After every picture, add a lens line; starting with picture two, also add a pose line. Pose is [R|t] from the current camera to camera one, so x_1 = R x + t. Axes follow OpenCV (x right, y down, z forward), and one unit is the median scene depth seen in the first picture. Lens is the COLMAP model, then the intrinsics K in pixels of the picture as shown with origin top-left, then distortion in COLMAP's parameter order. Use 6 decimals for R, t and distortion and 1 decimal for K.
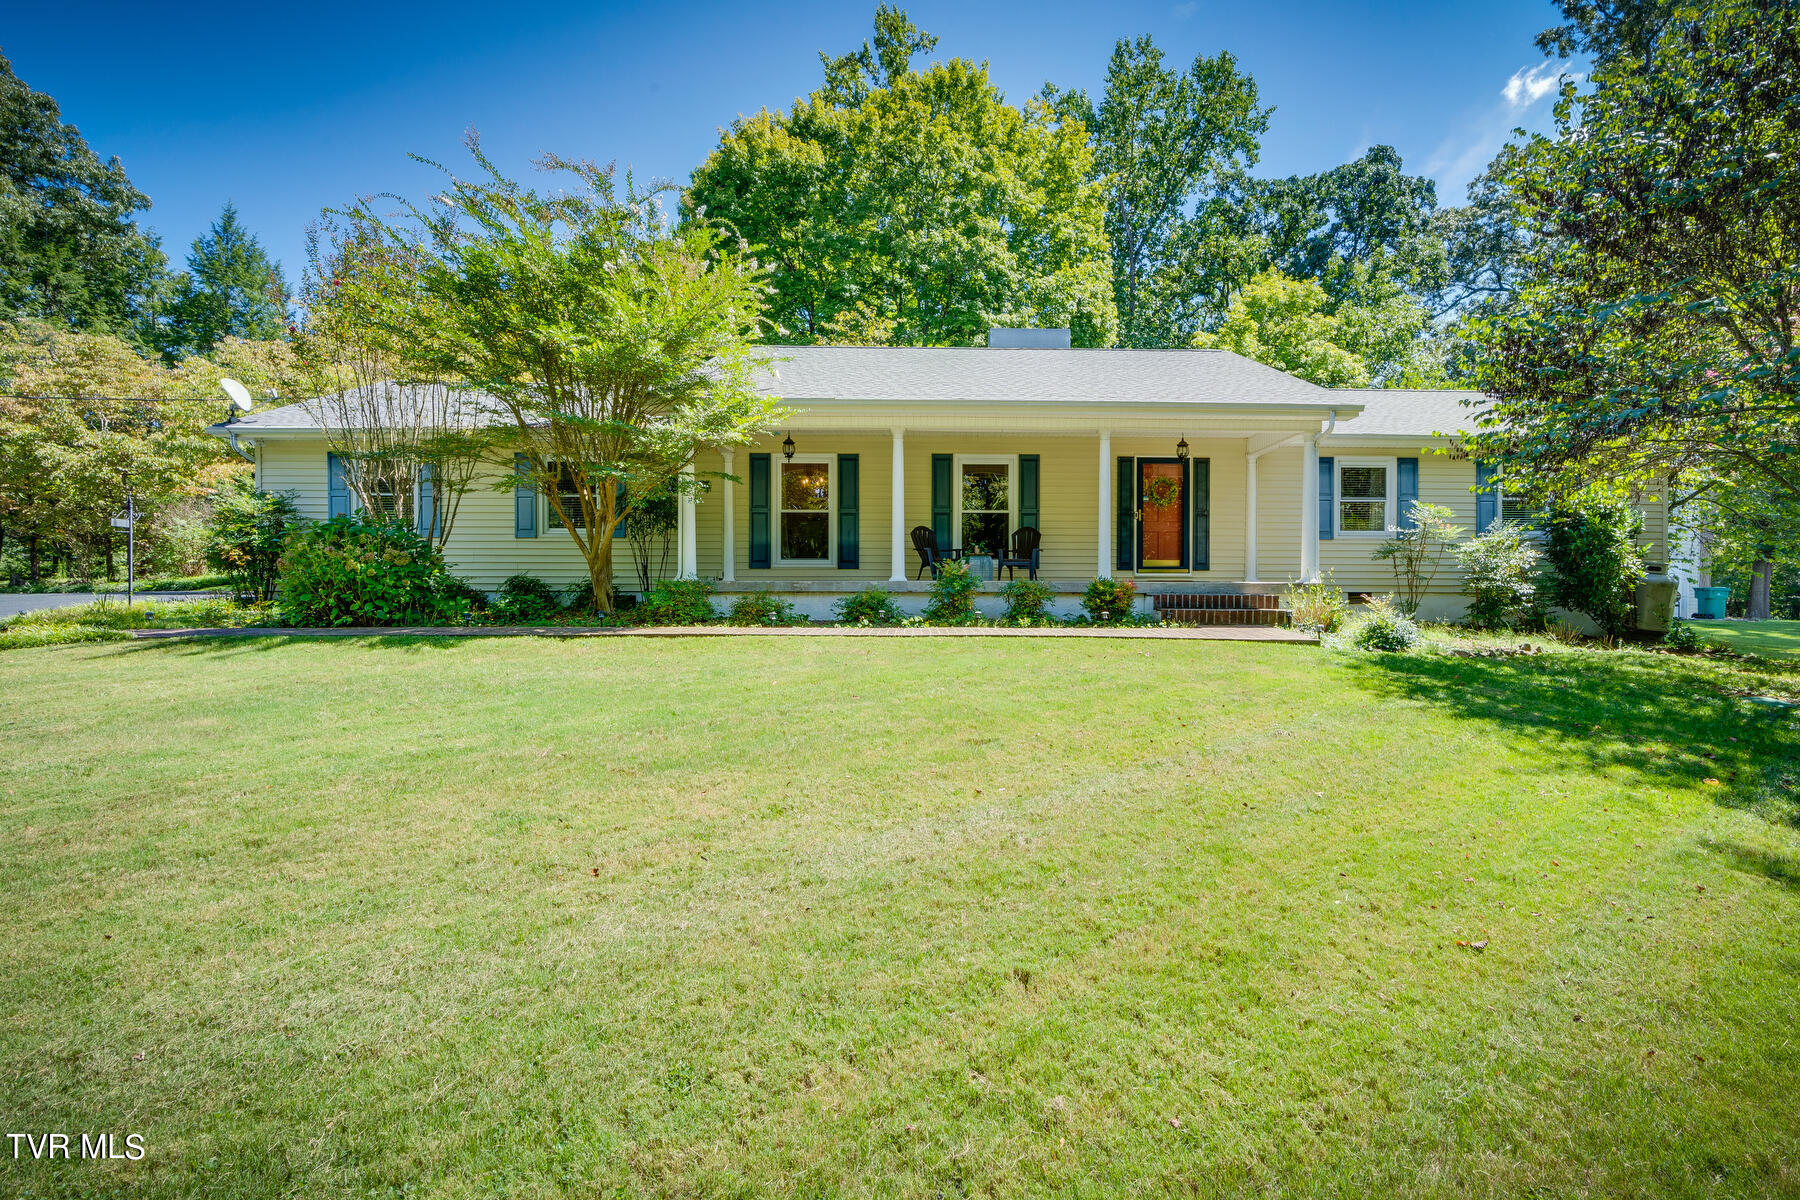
lens RADIAL K [[773.7, 0, 900.0], [0, 773.7, 600.0], [0, 0, 1]] dist [-0.003742, -0.000367]
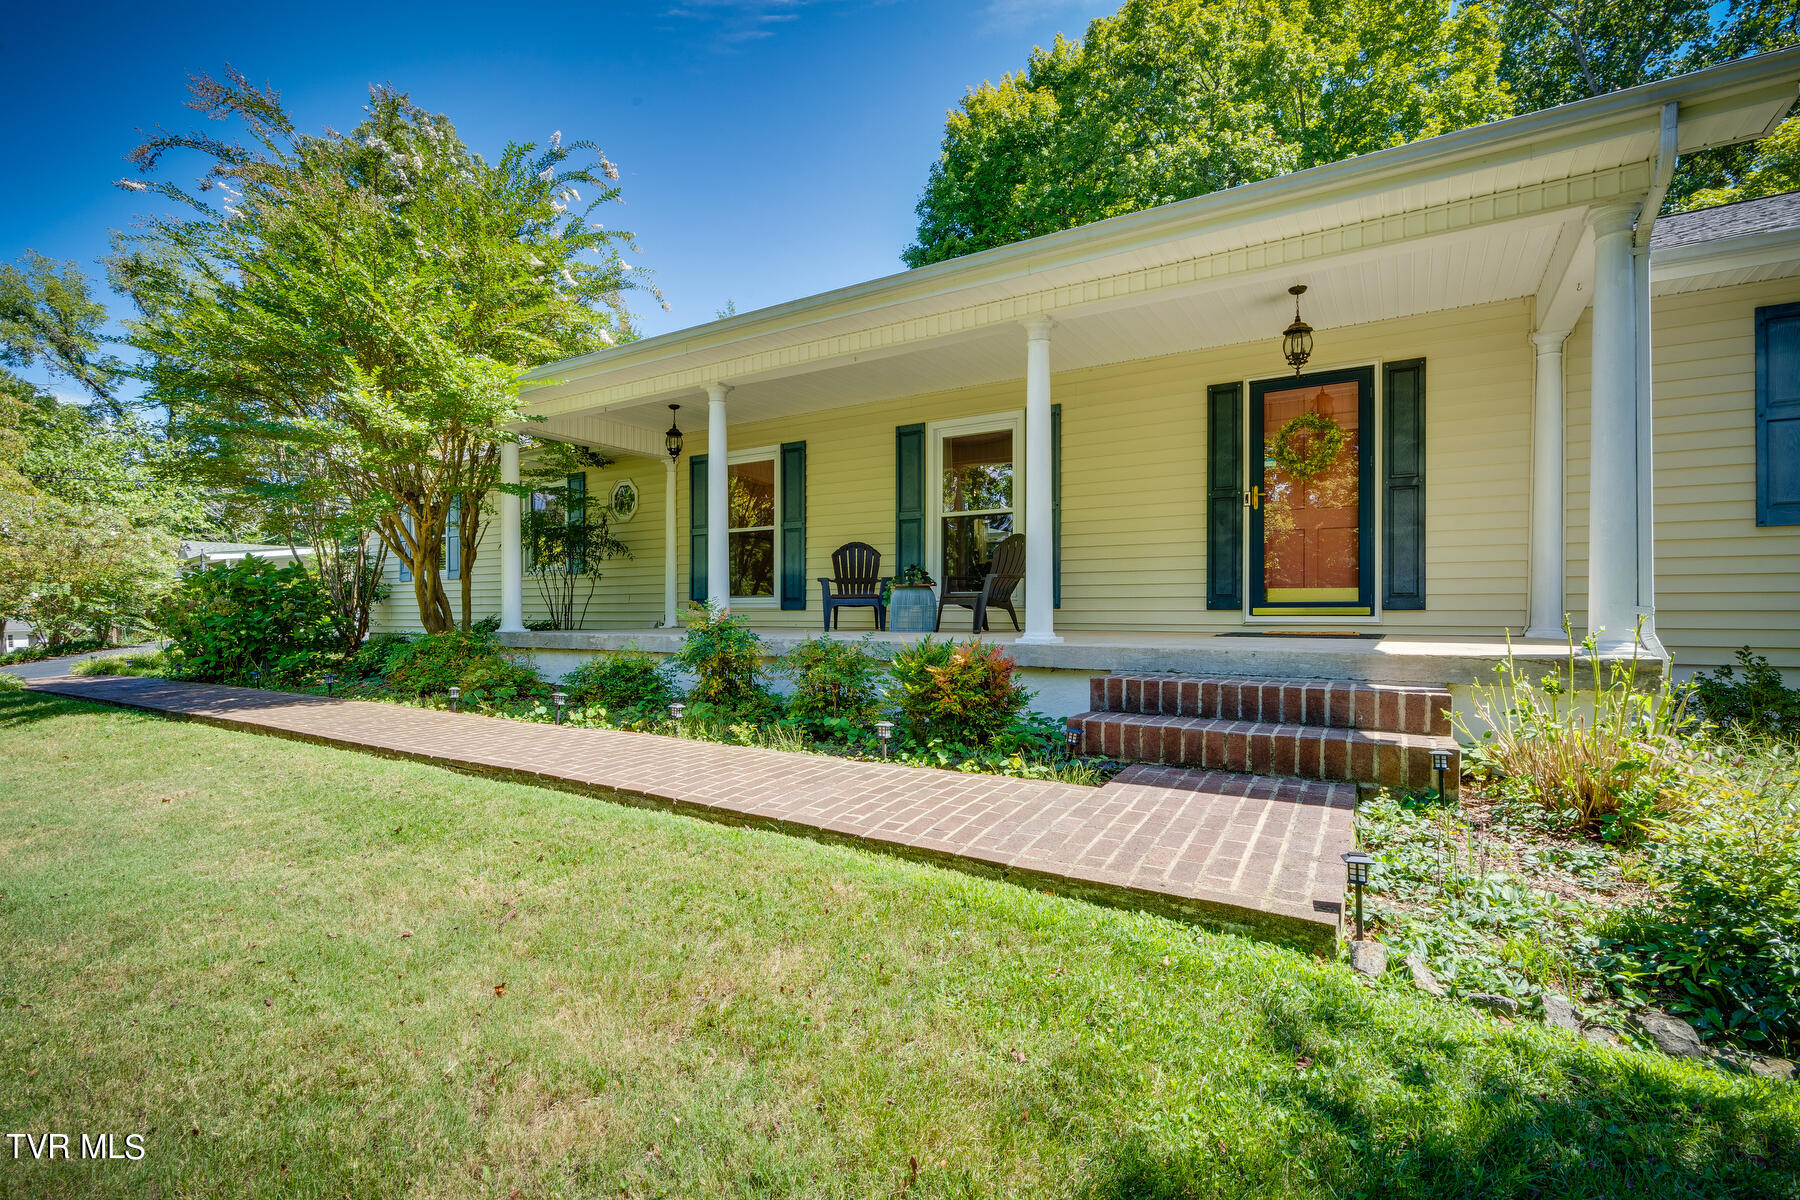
lens RADIAL K [[773.7, 0, 900.0], [0, 773.7, 600.0], [0, 0, 1]] dist [-0.003742, -0.000367]
pose [[0.863809, -0.011206, -0.503694, 0.360672], [-0.004860, 0.999521, -0.030573, -0.029065], [0.503795, 0.028857, 0.863341, 0.466083]]
